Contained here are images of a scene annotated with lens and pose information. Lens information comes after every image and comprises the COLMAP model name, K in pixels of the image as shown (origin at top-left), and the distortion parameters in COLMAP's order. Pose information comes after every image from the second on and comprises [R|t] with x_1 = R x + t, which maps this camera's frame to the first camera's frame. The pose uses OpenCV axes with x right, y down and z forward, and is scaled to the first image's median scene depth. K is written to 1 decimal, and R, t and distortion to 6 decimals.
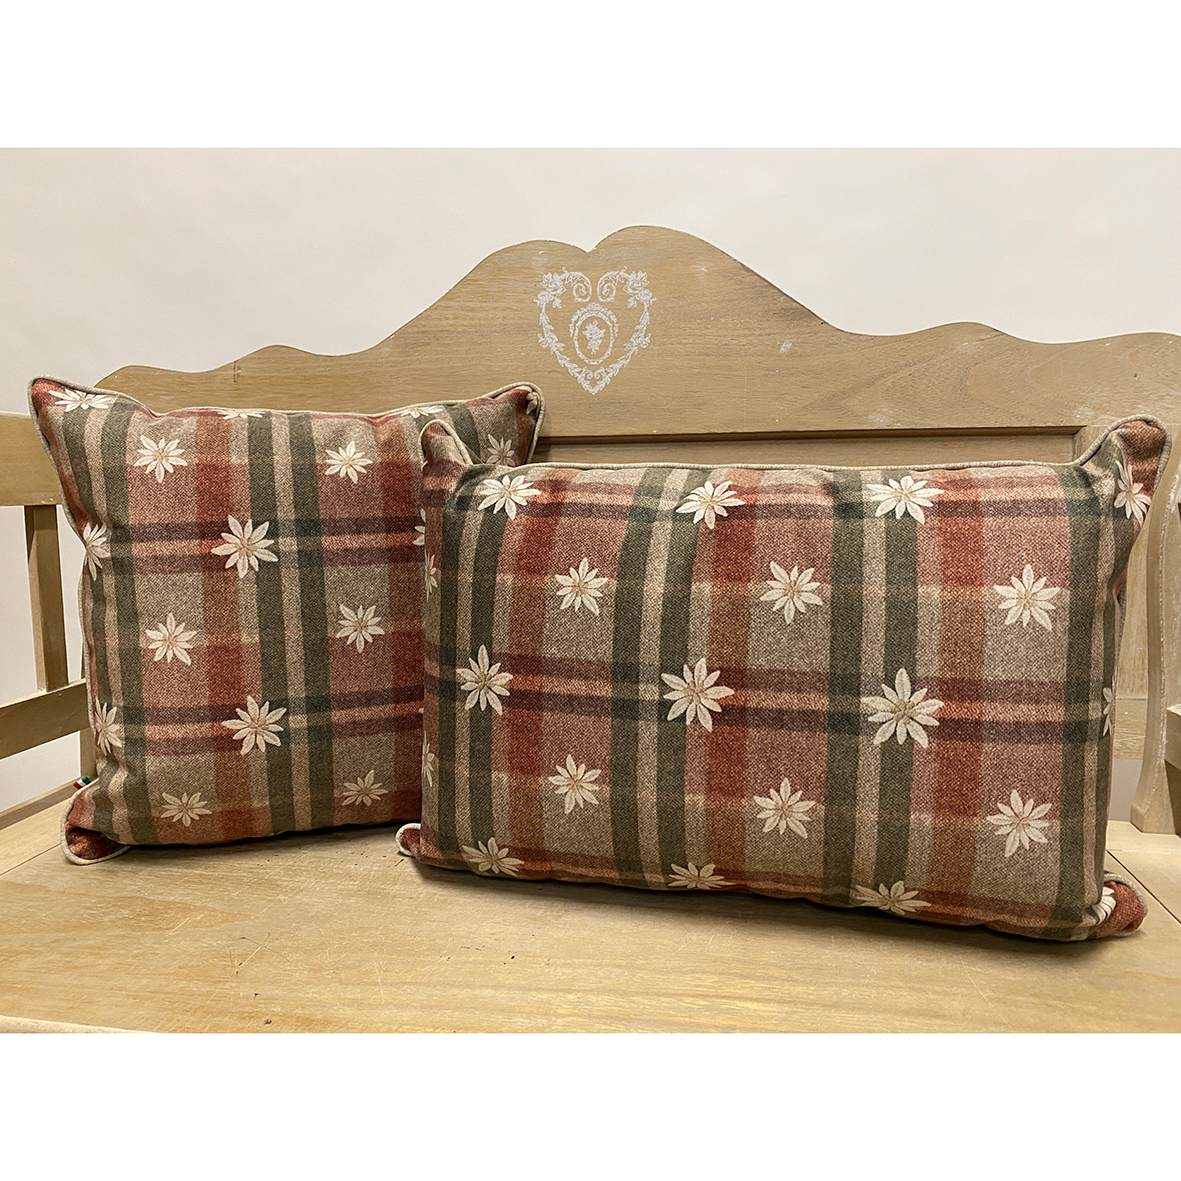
lens RADIAL K [[964.4, 0, 586.6], [0, 964.4, 579.5], [0, 0, 1]] dist [-0.001023, -0.000934]
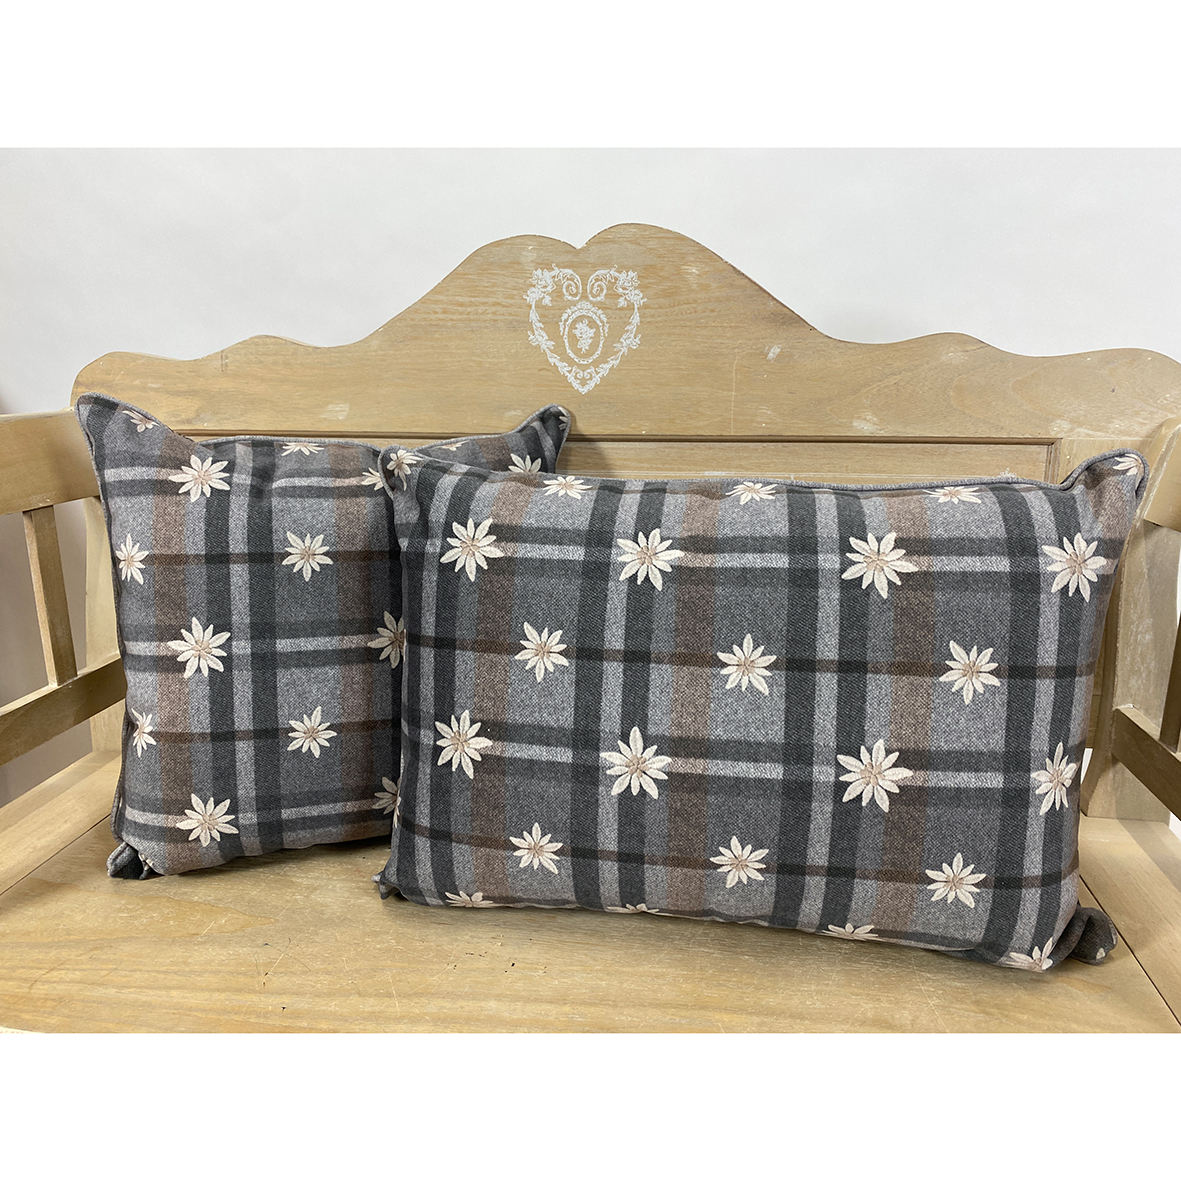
lens RADIAL K [[964.4, 0, 589.5], [0, 964.4, 586.7], [0, 0, 1]] dist [-0.001023, -0.000934]
pose [[0.999730, 0.000427, 0.023241, -0.010634], [-0.003652, 0.990296, 0.138928, -0.143254], [-0.022957, -0.138975, 0.990030, -0.030101]]
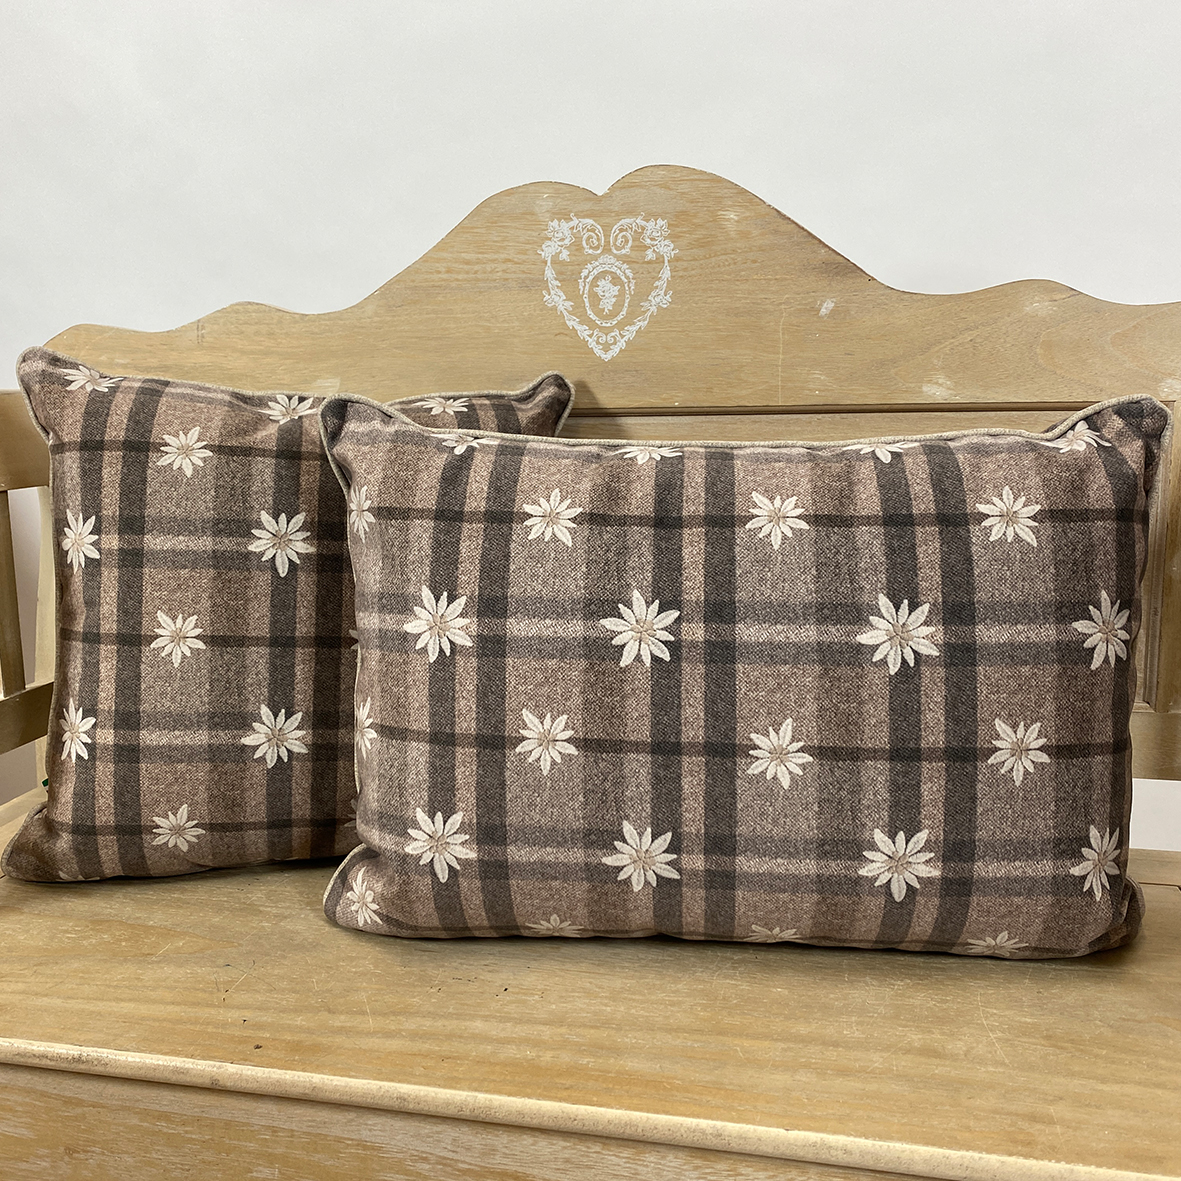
lens RADIAL K [[1296.1, 0, 575.6], [0, 1296.1, 585.1], [0, 0, 1]] dist [0.006373, 0.000000]
pose [[0.998590, 0.001983, -0.053054, 0.045167], [0.001149, 0.998260, 0.058948, -0.063897], [0.053079, -0.058926, 0.996850, -0.193537]]
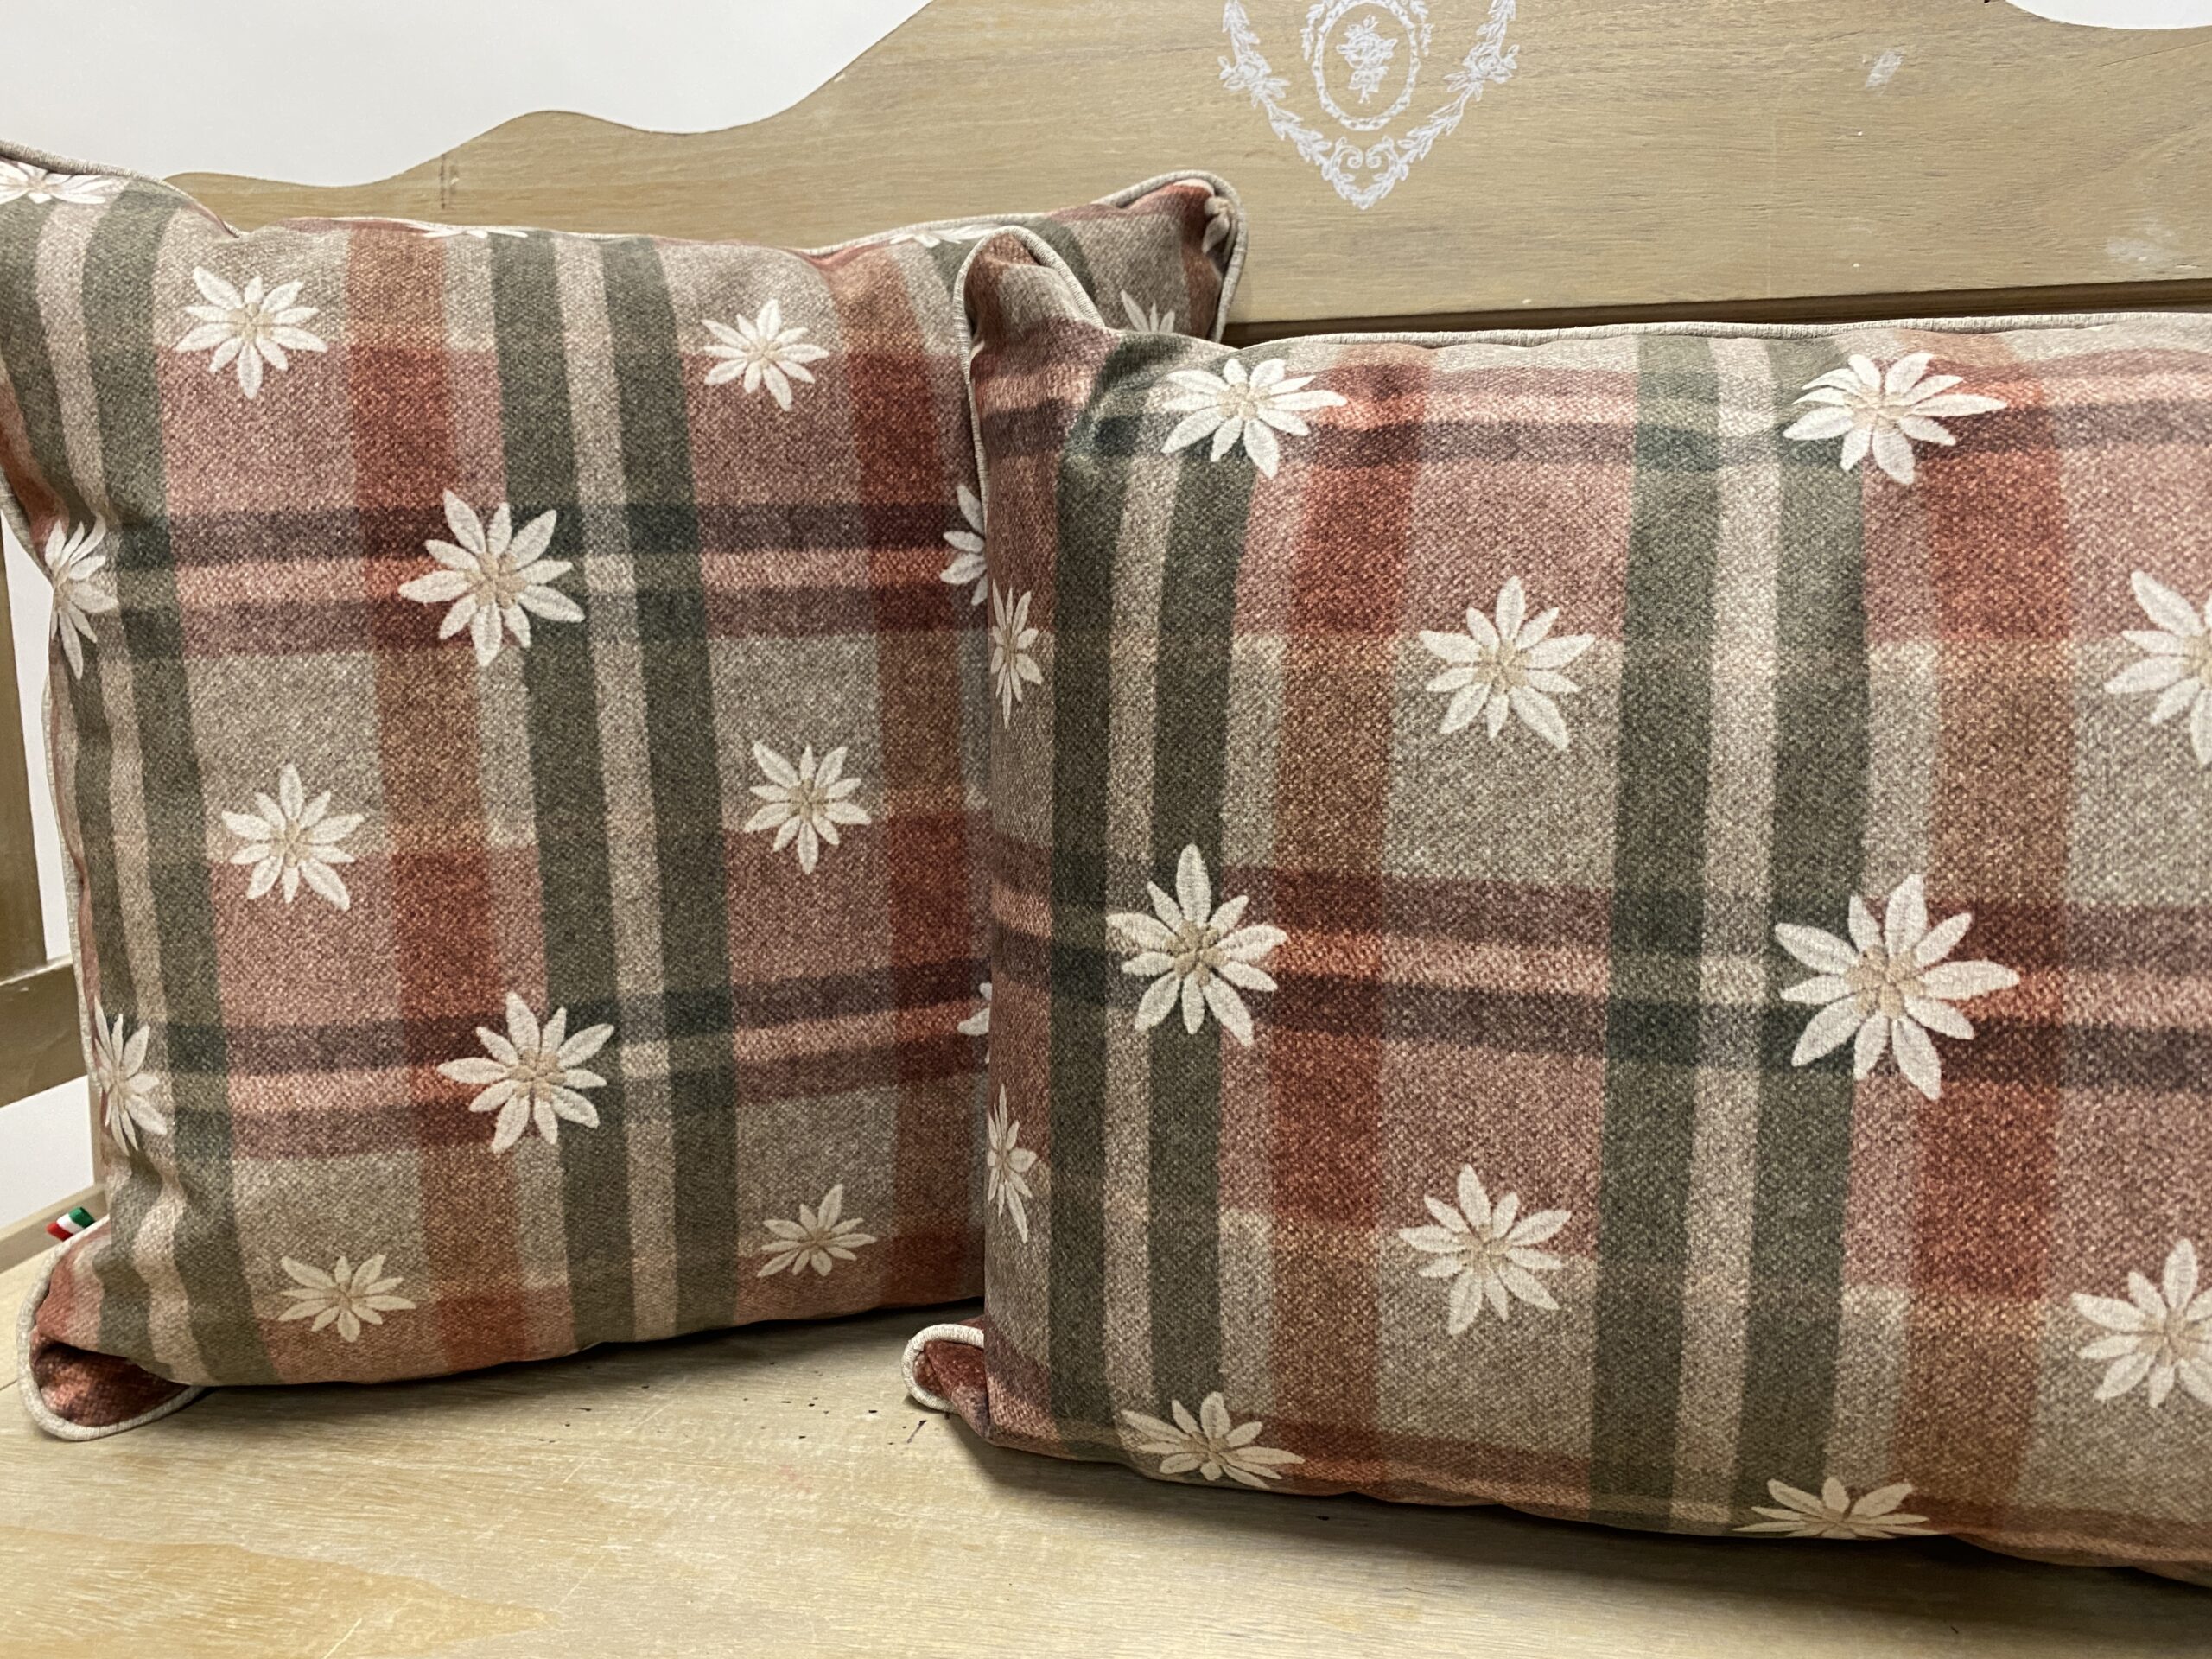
lens RADIAL K [[1778.4, 0, 1058.6], [0, 1778.4, 832.3], [0, 0, 1]] dist [-0.005477, 0.004867]
pose [[0.999884, -0.007785, -0.013087, -0.117662], [0.008341, 0.999041, 0.042976, 0.029031], [0.012739, -0.043080, 0.998990, 0.293665]]
